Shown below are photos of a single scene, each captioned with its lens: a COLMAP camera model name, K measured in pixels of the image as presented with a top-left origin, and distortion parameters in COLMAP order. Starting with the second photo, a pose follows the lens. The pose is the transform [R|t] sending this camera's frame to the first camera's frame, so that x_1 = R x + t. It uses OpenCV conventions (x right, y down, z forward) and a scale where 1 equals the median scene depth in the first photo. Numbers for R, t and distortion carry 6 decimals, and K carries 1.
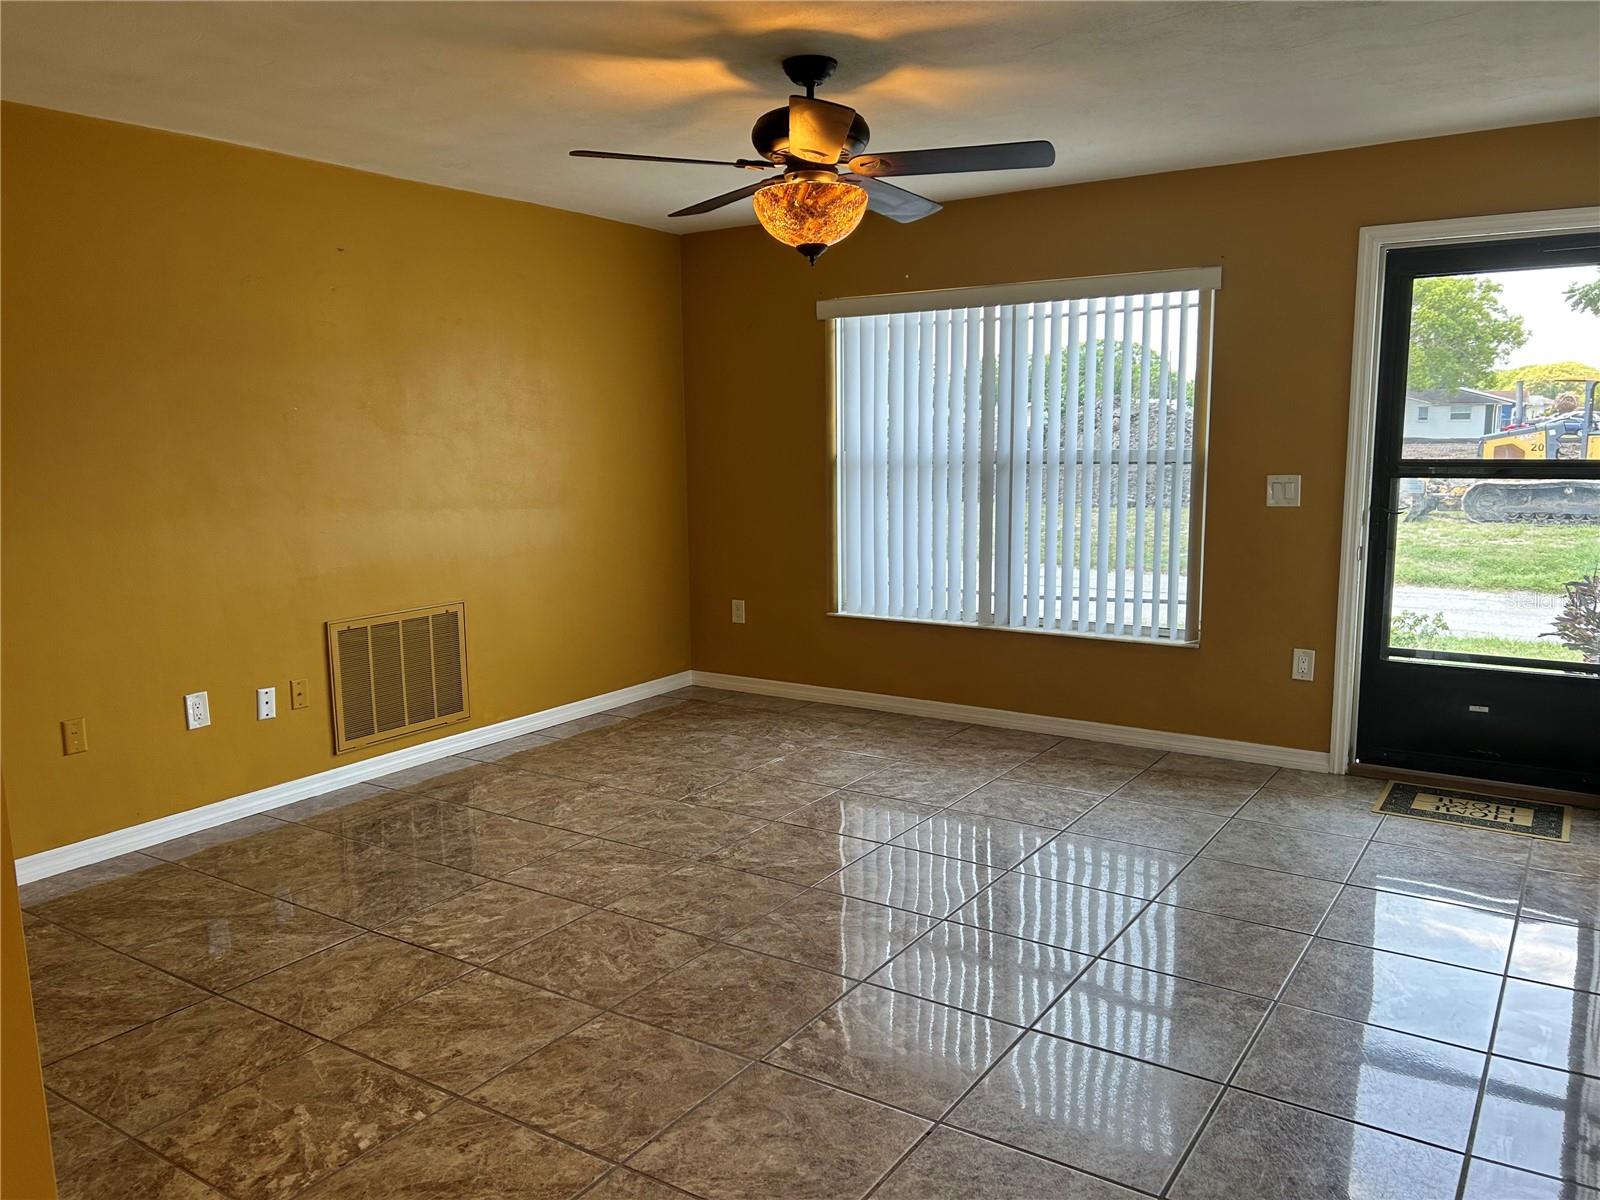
lens RADIAL K [[1210.4, 0, 790.7], [0, 1210.4, 608.7], [0, 0, 1]] dist [0.051447, -0.042022]
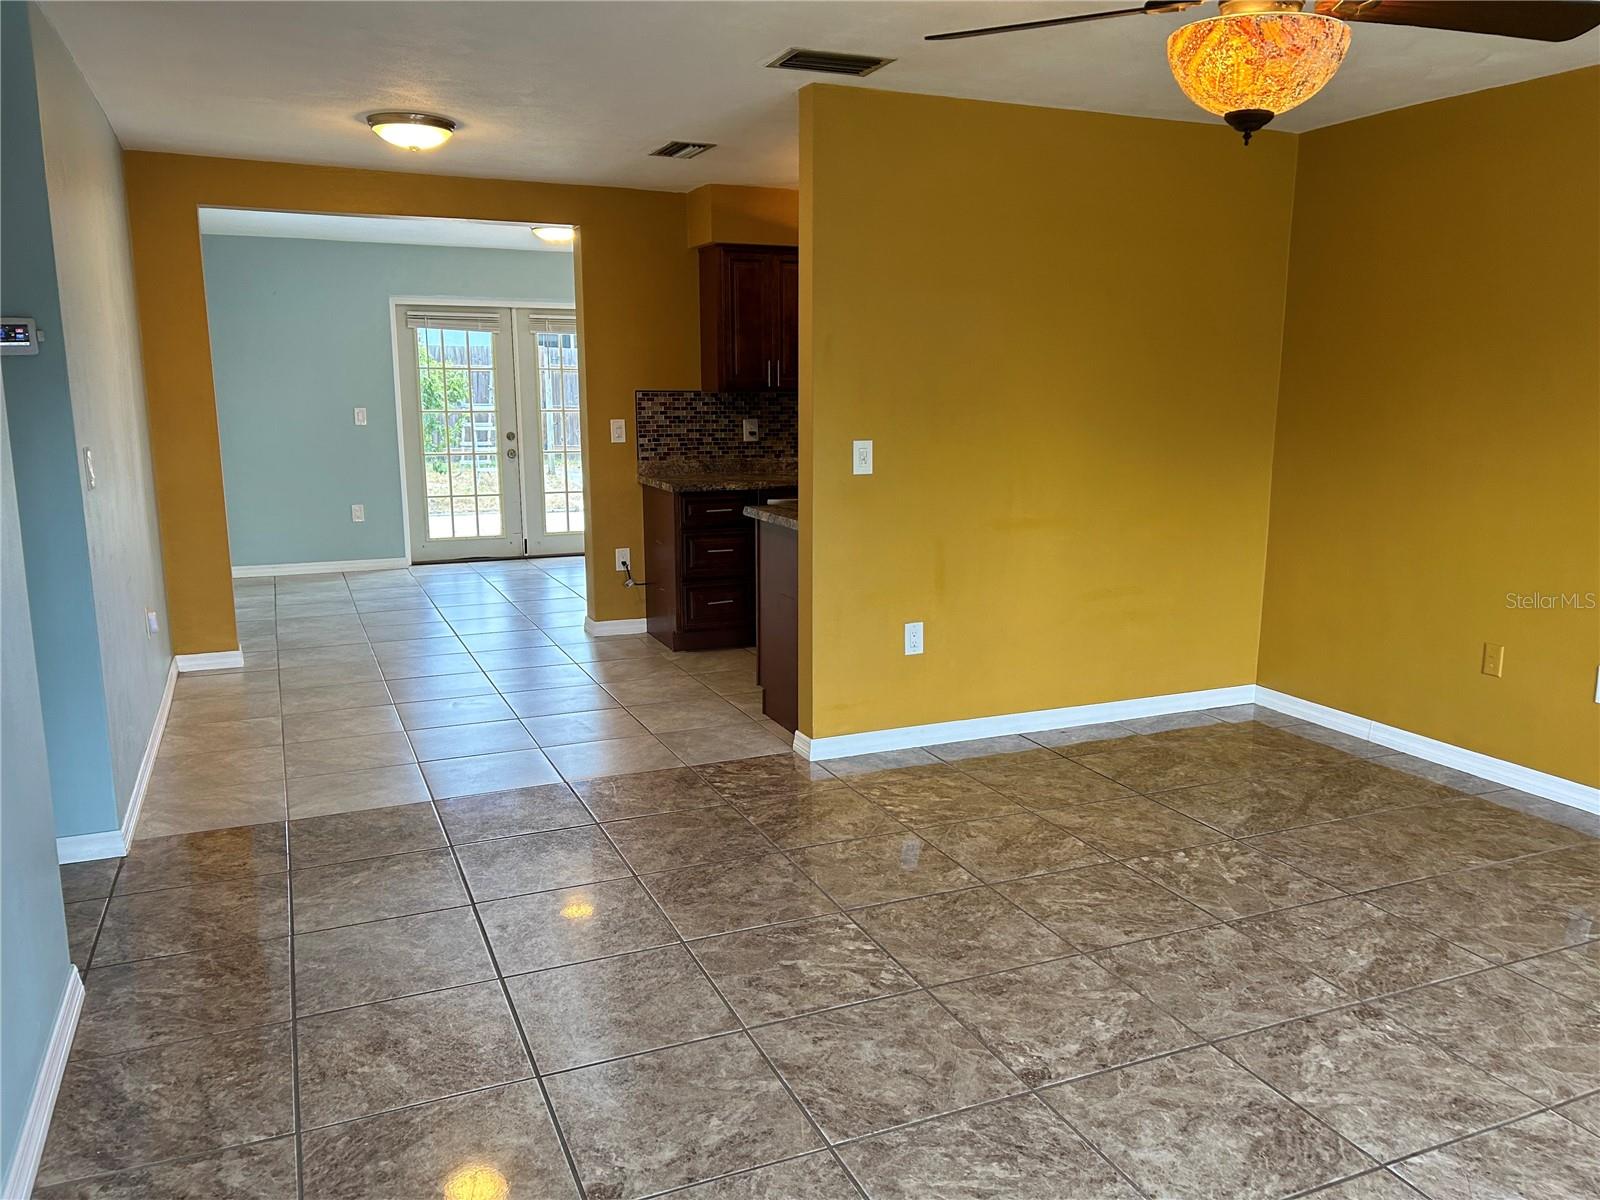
lens RADIAL K [[1210.4, 0, 792.9], [0, 1210.4, 602.1], [0, 0, 1]] dist [0.051447, -0.042022]
pose [[-0.553551, 0.158244, -0.817643, 0.788456], [-0.120741, 0.956160, 0.266794, -0.195459], [0.824016, 0.246407, -0.510177, 1.273384]]
